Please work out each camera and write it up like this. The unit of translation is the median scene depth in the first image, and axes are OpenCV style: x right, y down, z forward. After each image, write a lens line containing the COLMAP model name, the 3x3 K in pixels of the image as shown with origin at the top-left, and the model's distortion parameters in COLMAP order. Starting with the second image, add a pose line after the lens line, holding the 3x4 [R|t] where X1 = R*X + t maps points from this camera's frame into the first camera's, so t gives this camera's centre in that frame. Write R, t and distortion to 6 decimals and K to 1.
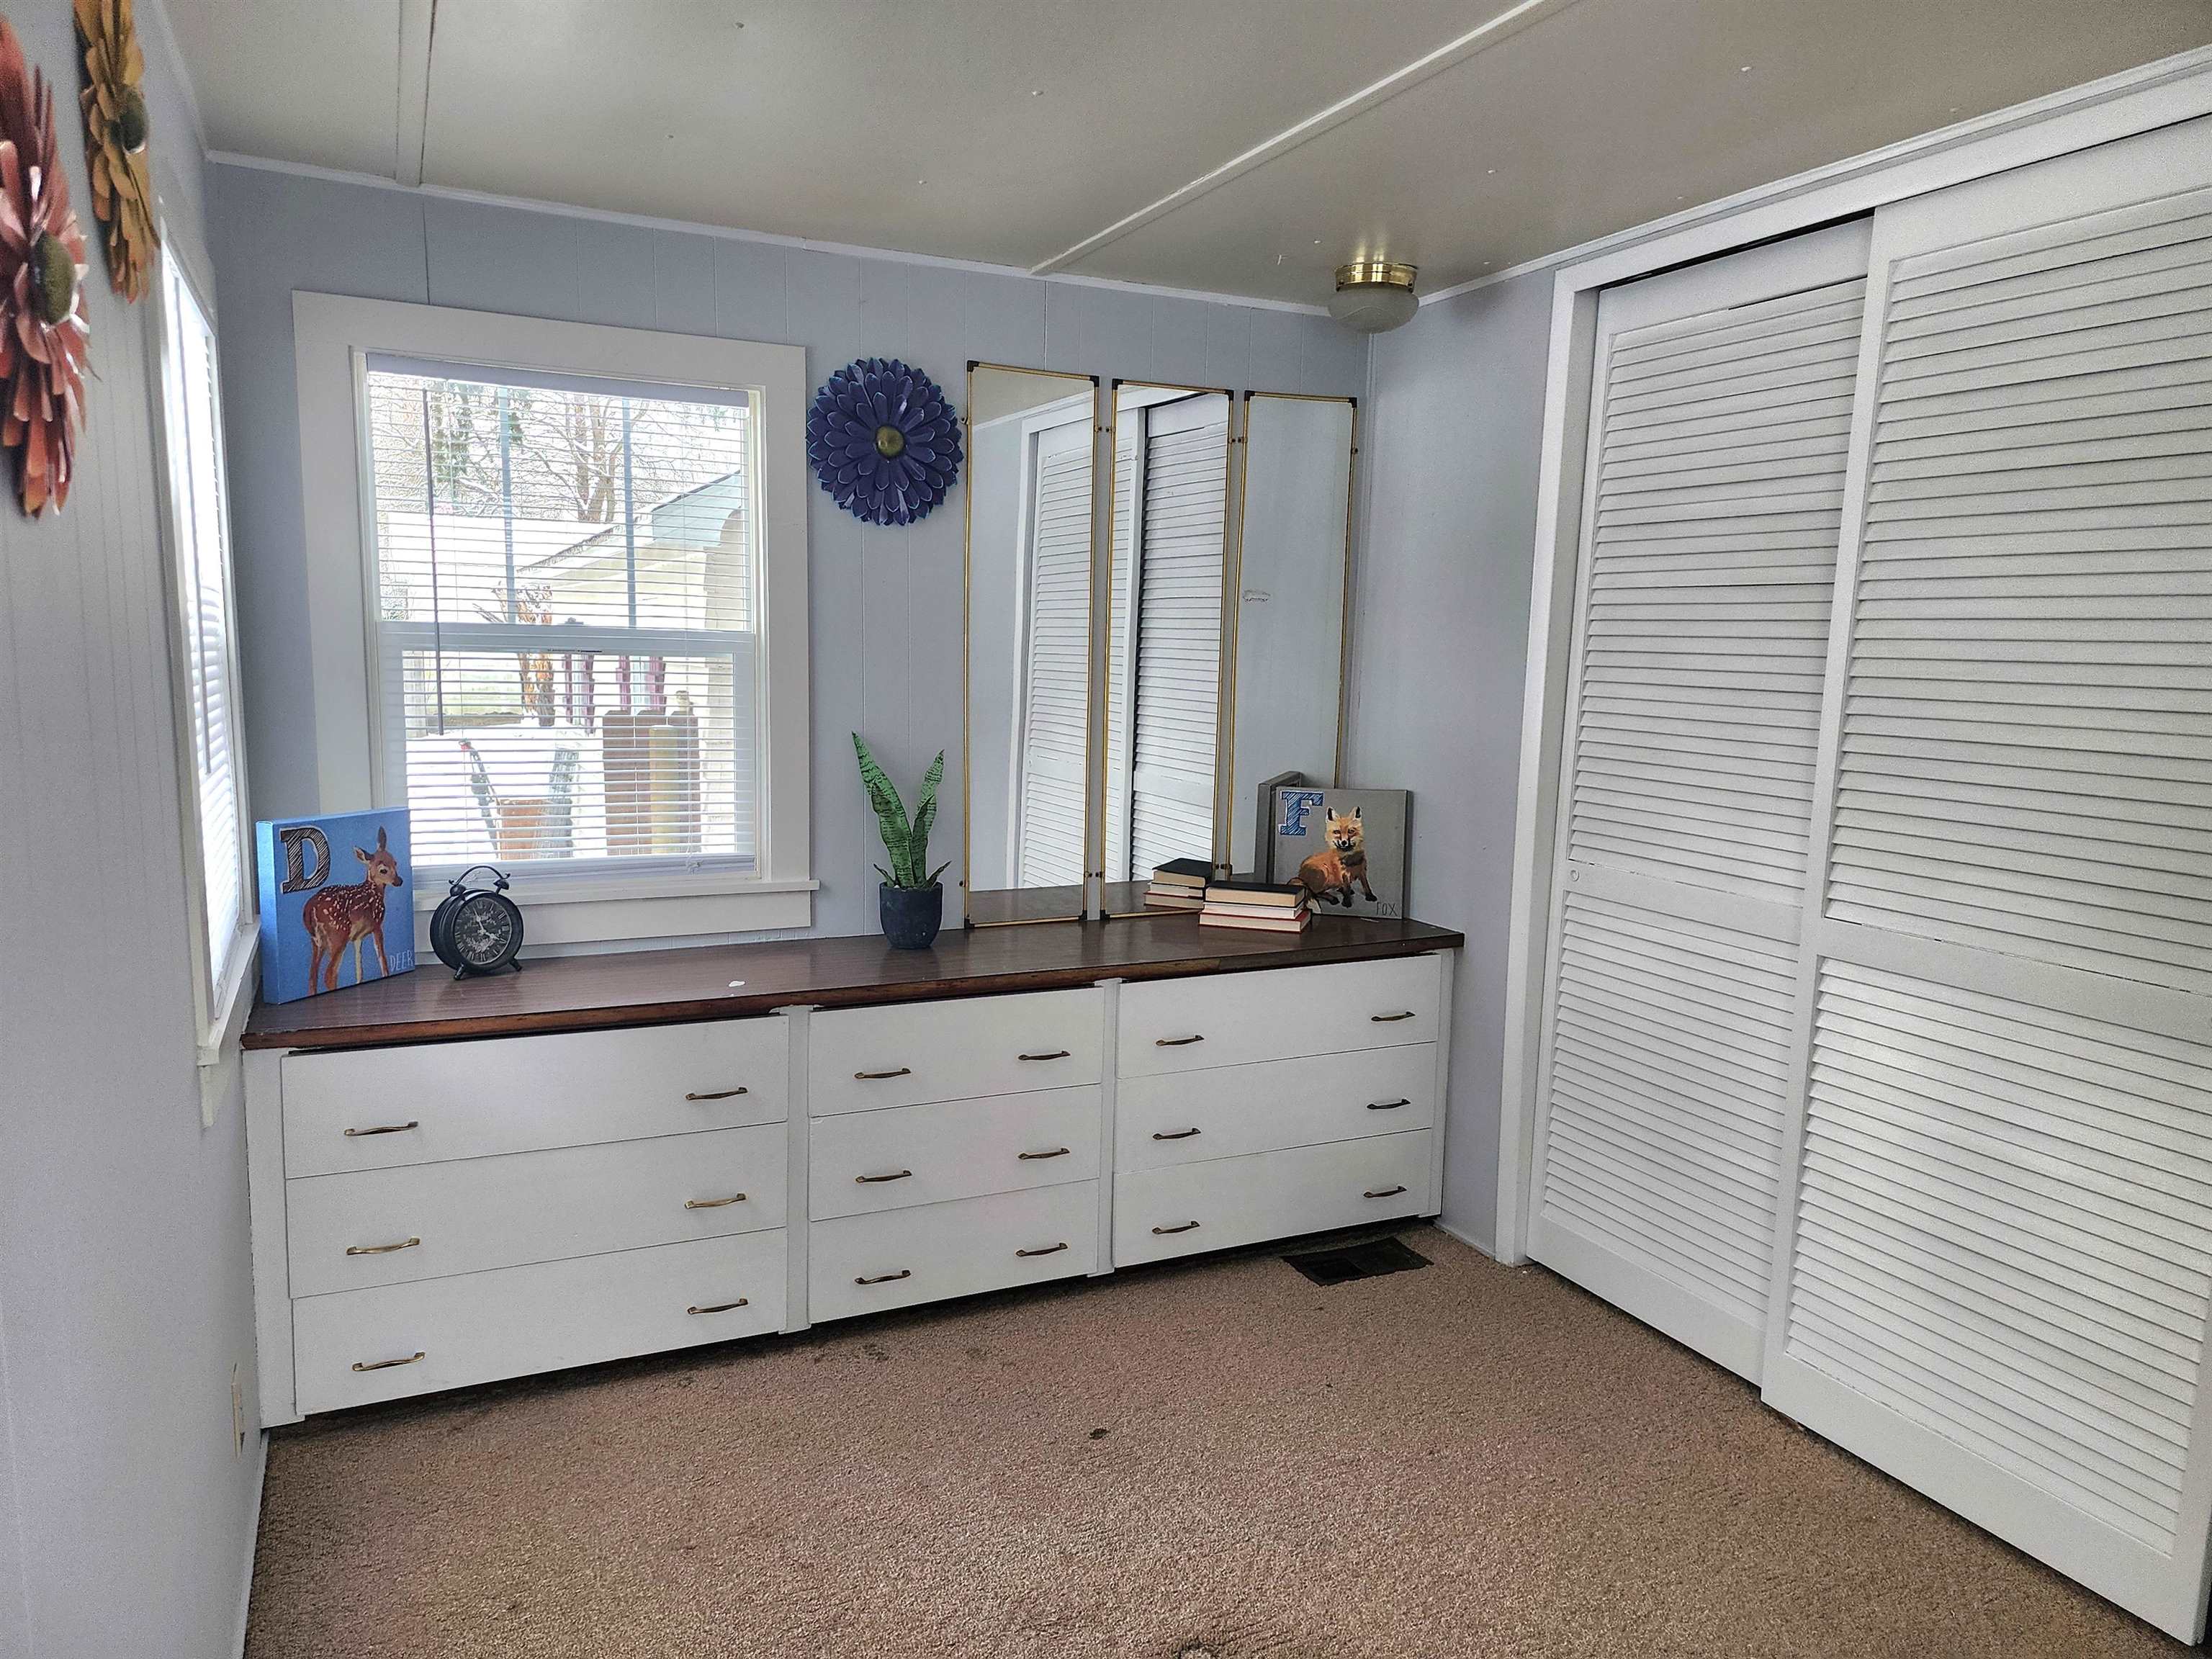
lens RADIAL K [[1492.3, 0, 1121.3], [0, 1492.3, 842.3], [0, 0, 1]] dist [0.073494, -0.049996]
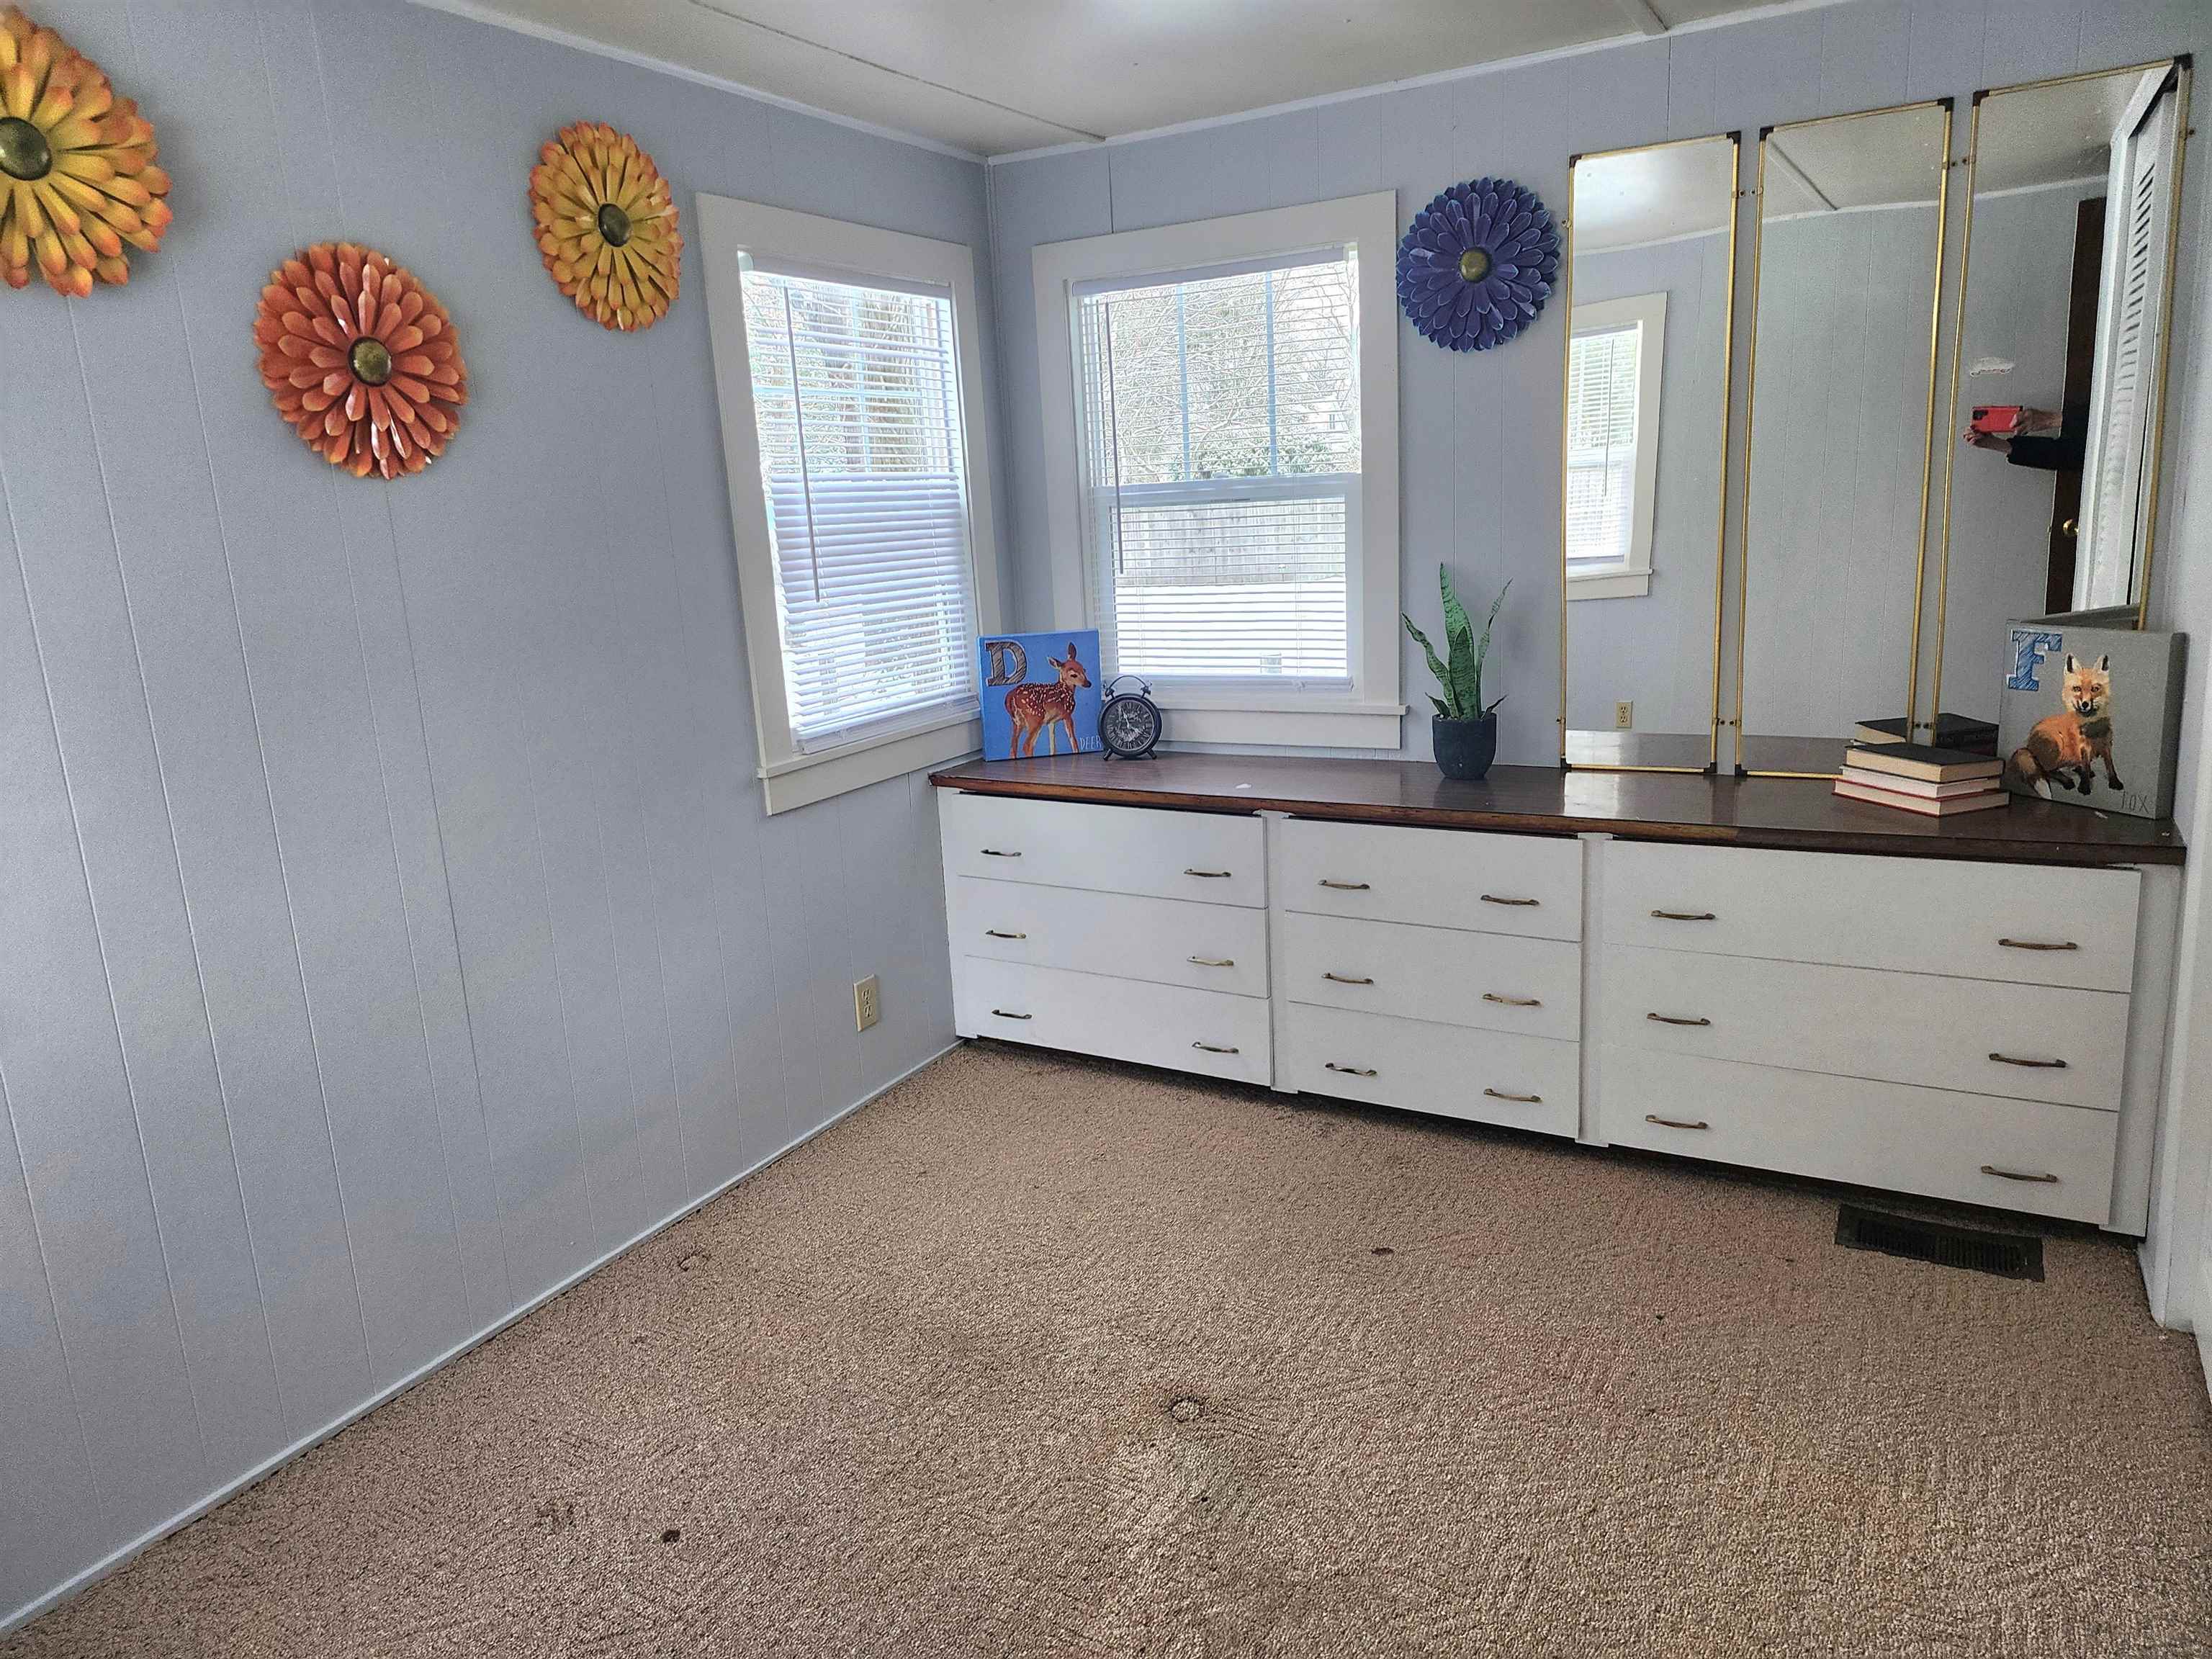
lens RADIAL K [[1492.3, 0, 1127.9], [0, 1492.3, 822.1], [0, 0, 1]] dist [0.073494, -0.049996]
pose [[0.570213, 0.125951, -0.811784, 0.568748], [-0.045524, 0.991503, 0.121858, -0.013996], [0.820235, -0.032529, 0.571102, 0.231892]]
